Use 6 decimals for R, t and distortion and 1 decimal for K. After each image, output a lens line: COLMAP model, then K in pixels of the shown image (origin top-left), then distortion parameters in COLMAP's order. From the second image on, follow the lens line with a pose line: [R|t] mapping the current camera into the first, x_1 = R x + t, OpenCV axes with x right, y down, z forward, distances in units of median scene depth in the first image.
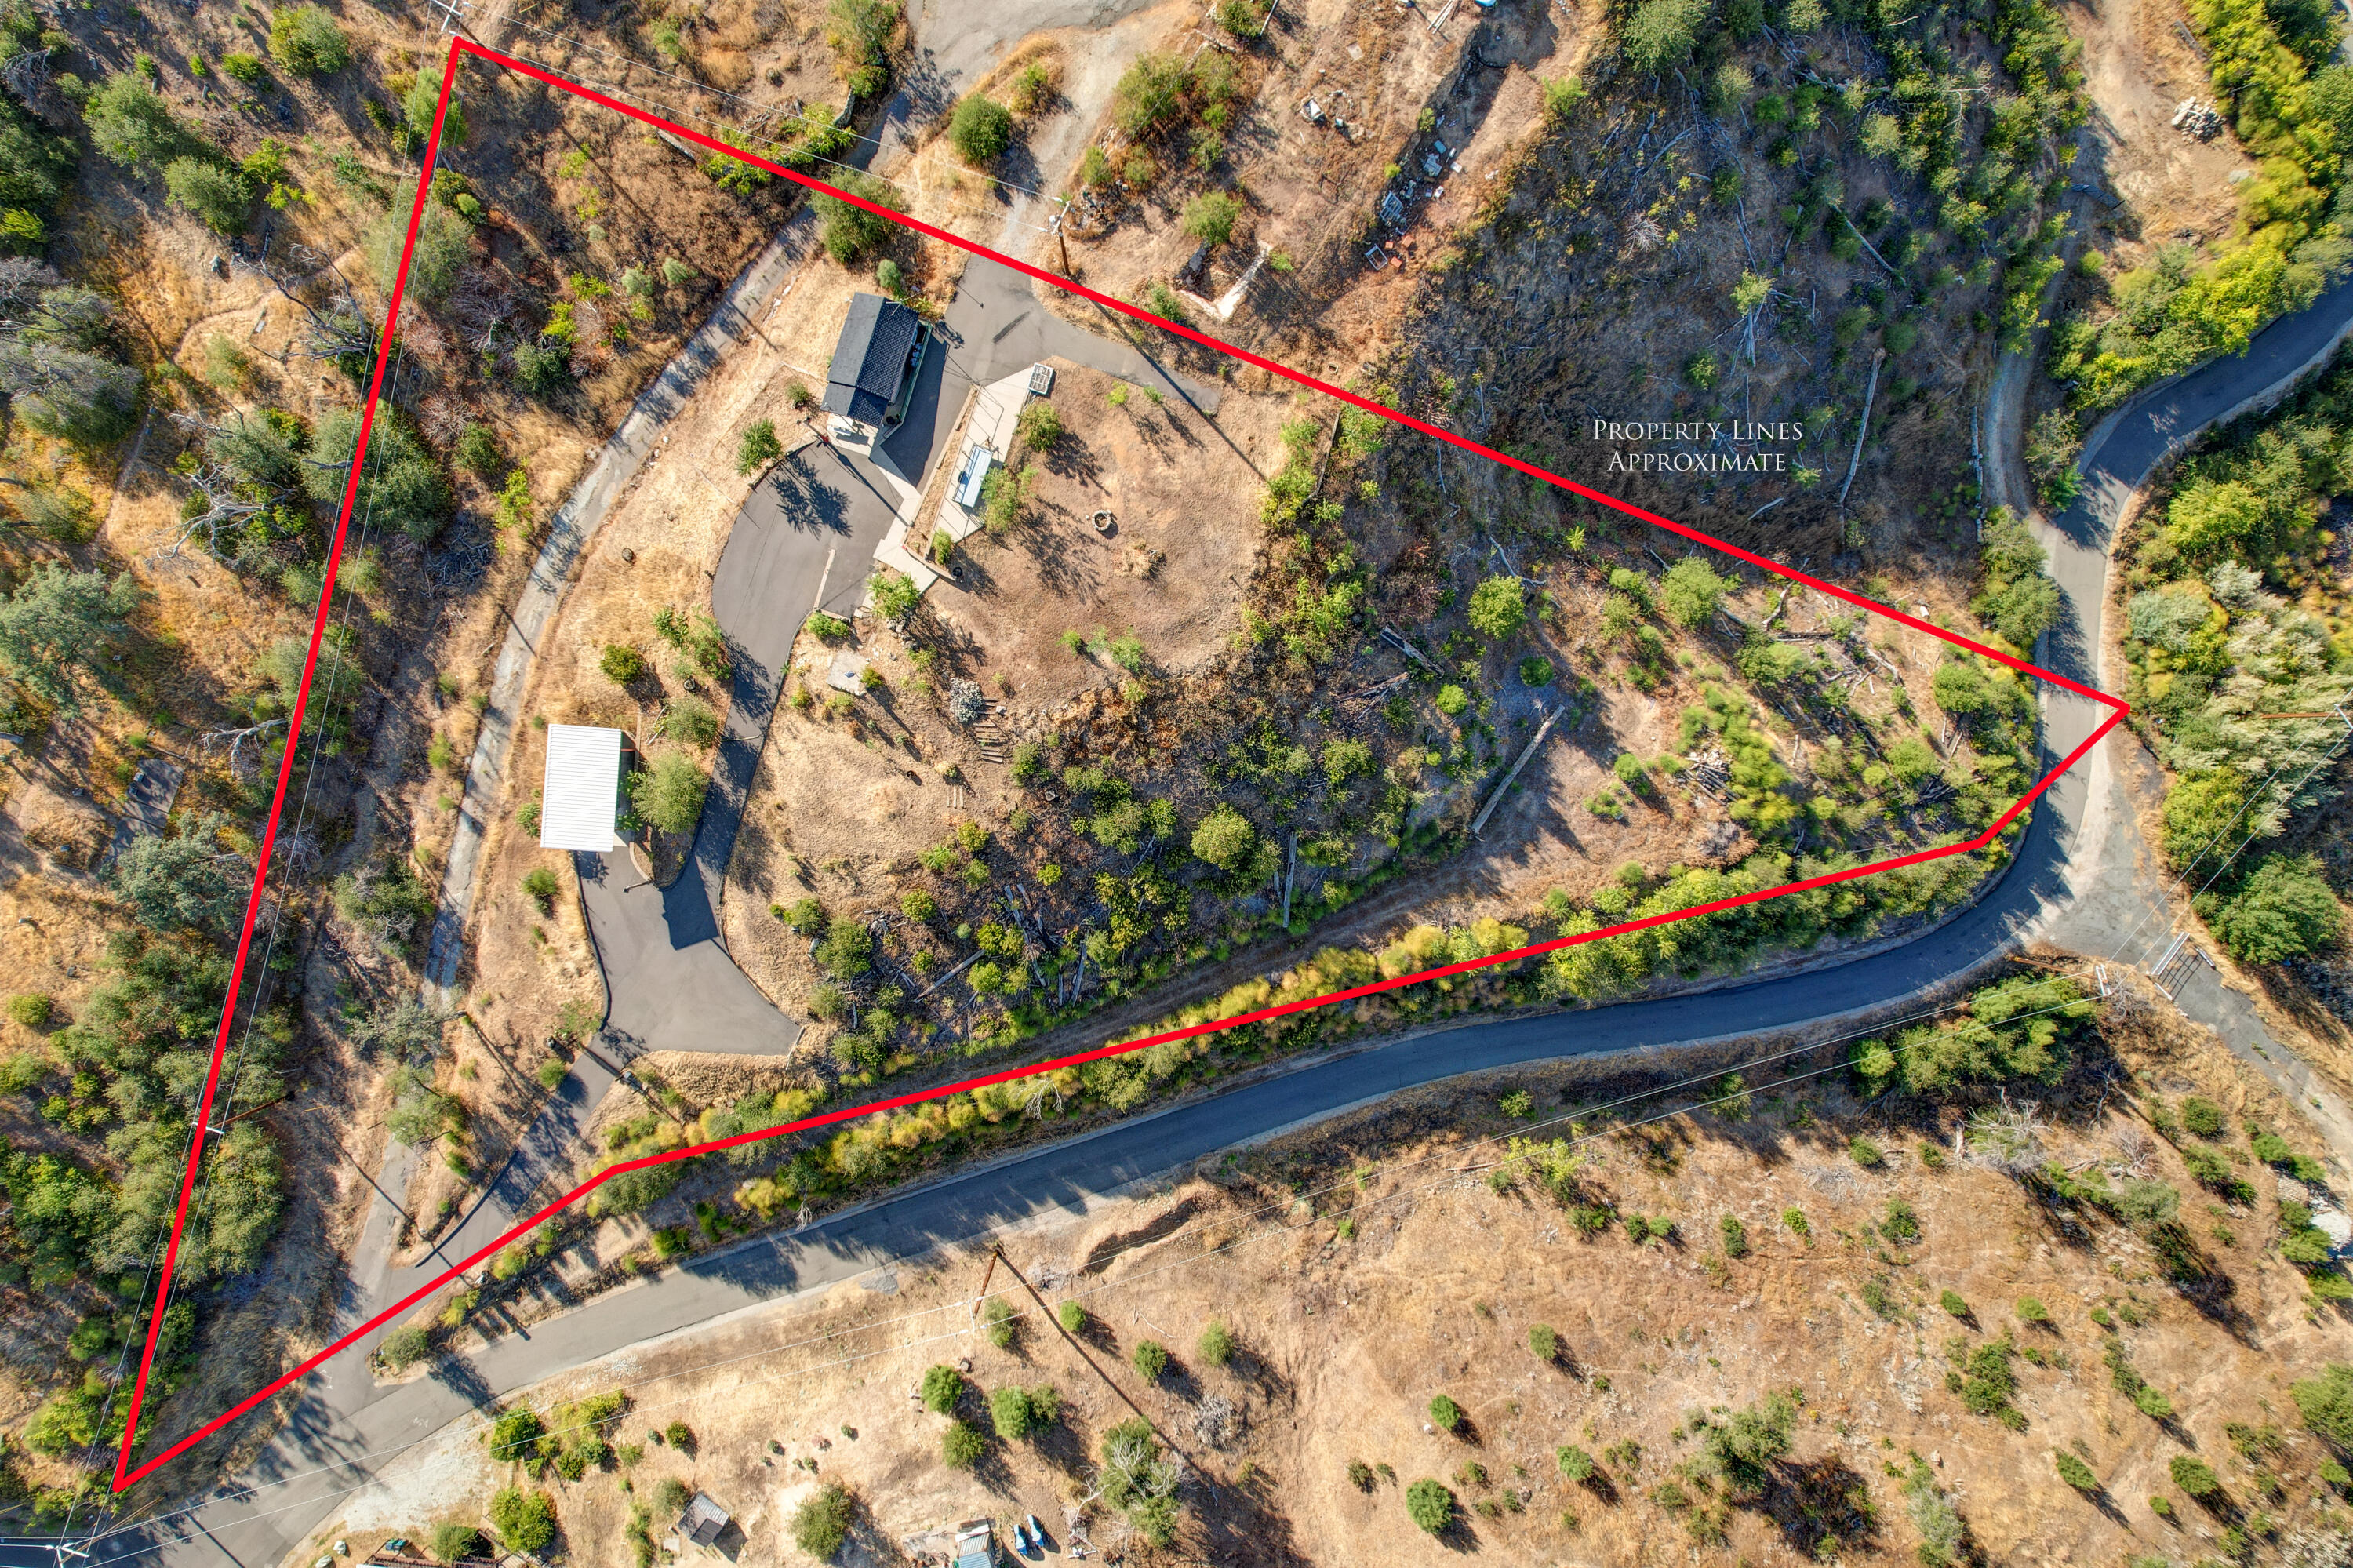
lens RADIAL K [[1514.6, 0, 1168.5], [0, 1514.6, 795.4], [0, 0, 1]] dist [-0.070674, 0.064899]
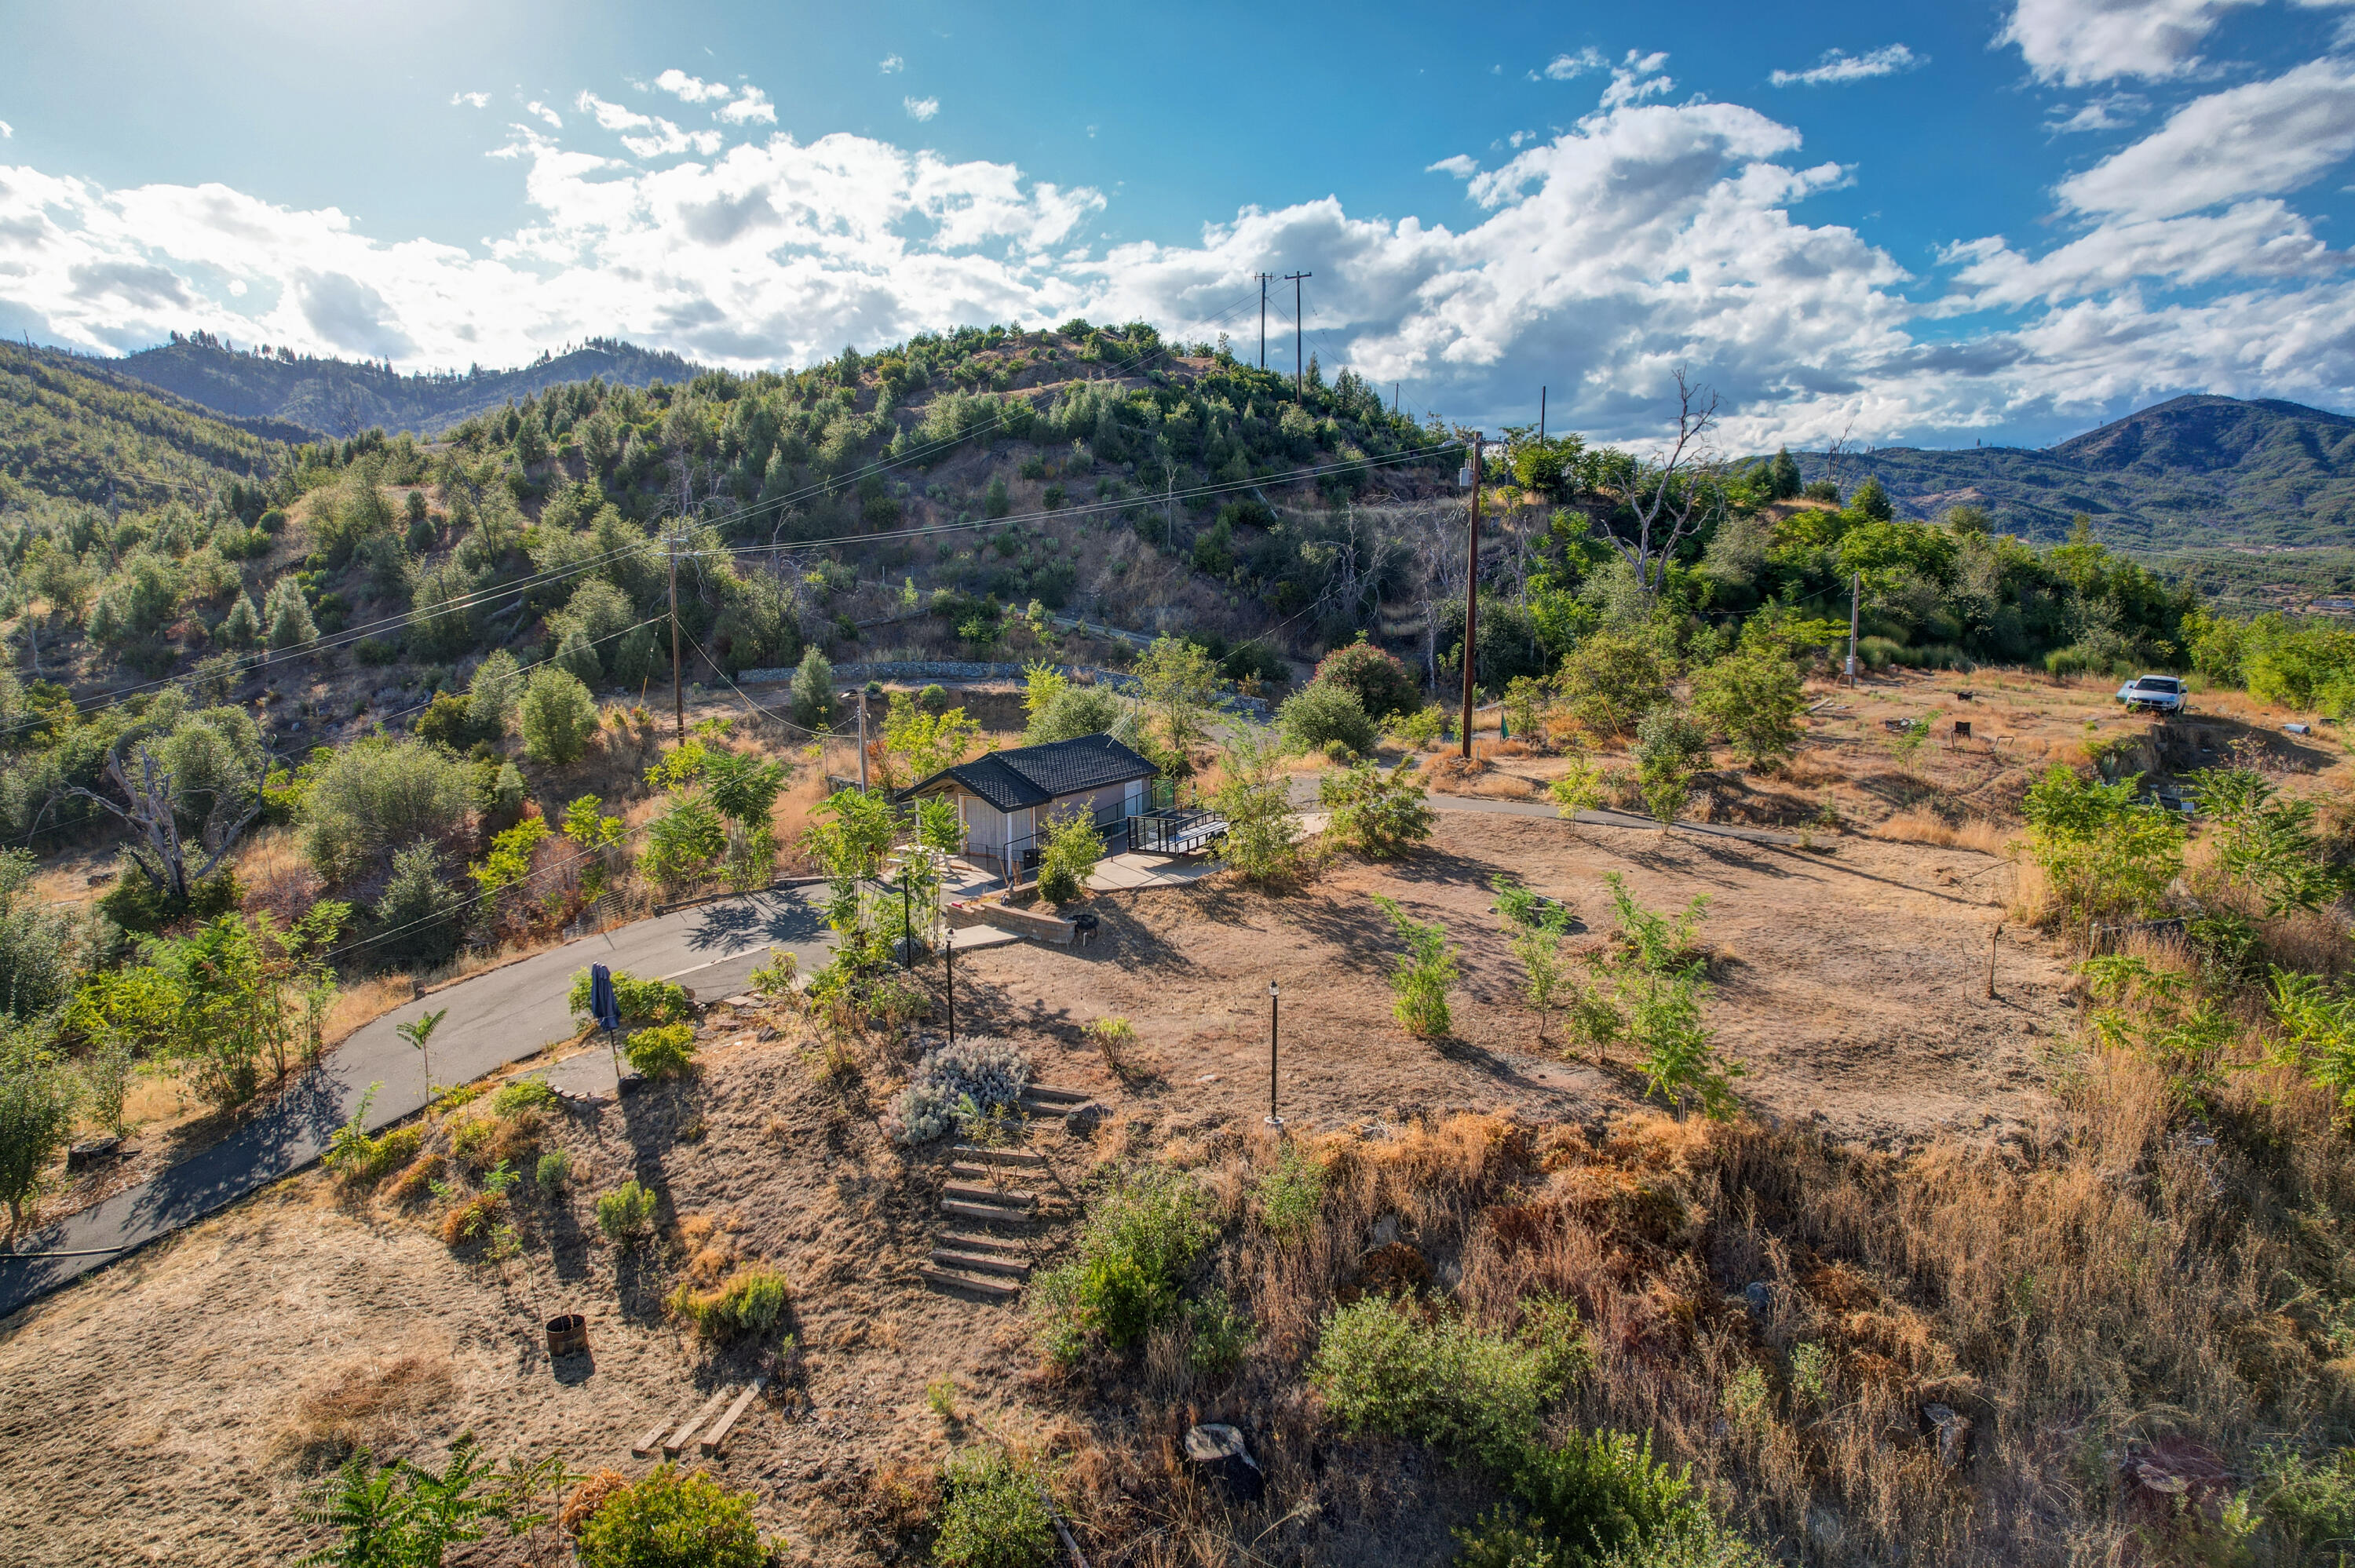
lens RADIAL K [[1515.7, 0, 1169.5], [0, 1515.7, 795.4], [0, 0, 1]] dist [-0.070674, 0.064899]
pose [[0.974008, 0.031827, -0.224264, -0.044716], [-0.226487, 0.122260, -0.966311, 0.148800], [-0.003336, 0.991988, 0.126291, 0.858871]]
